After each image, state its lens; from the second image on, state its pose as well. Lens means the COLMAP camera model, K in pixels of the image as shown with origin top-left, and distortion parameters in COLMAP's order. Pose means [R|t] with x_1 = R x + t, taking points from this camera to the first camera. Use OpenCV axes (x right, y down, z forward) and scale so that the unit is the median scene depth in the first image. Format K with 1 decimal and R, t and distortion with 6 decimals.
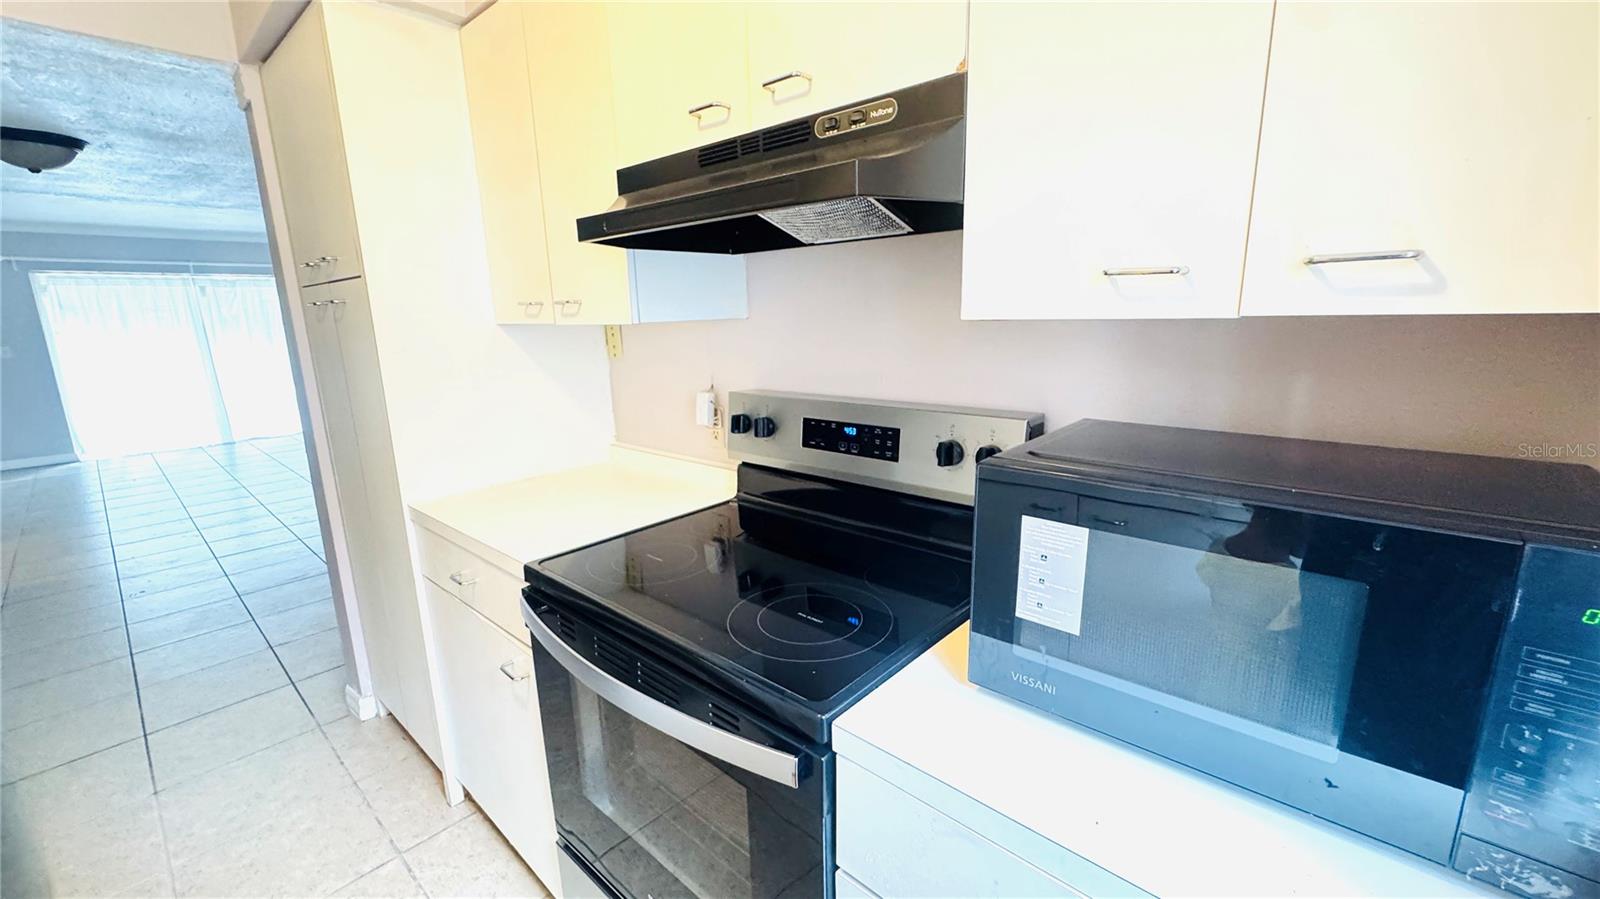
lens RADIAL K [[640.8, 0, 800.0], [0, 640.8, 449.5], [0, 0, 1]] dist [-0.001233, 0.000009]
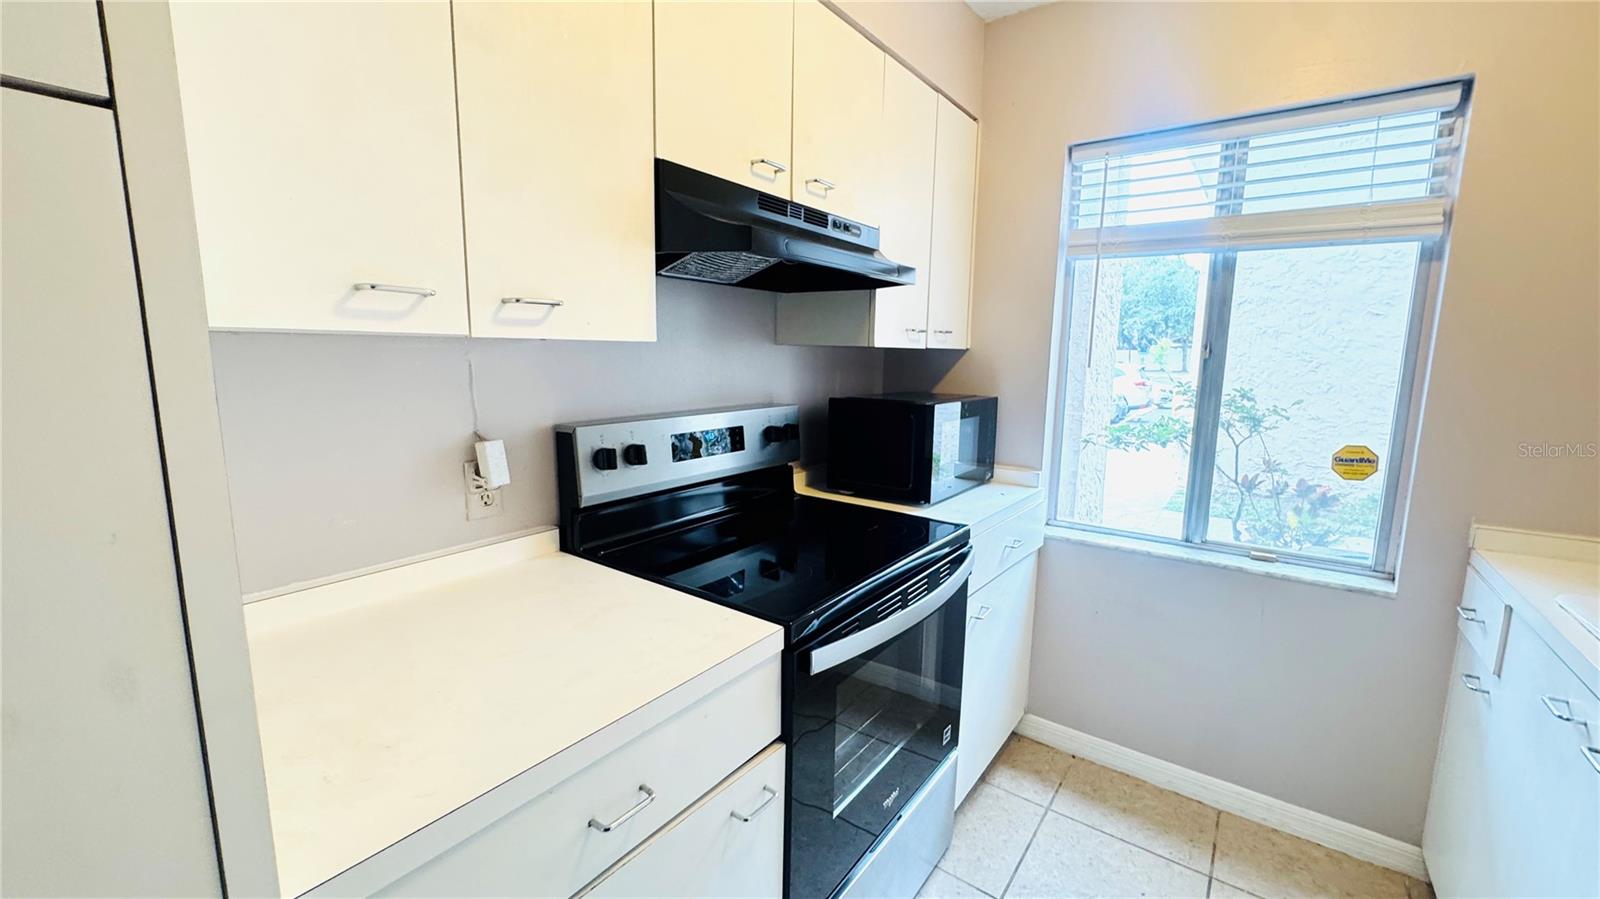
lens RADIAL K [[640.8, 0, 800.0], [0, 640.8, 449.5], [0, 0, 1]] dist [-0.001233, 0.000009]
pose [[-0.090988, -0.131015, 0.987196, -1.183241], [0.199540, 0.968806, 0.146966, -0.155870], [-0.975656, 0.210357, -0.062006, 0.960018]]
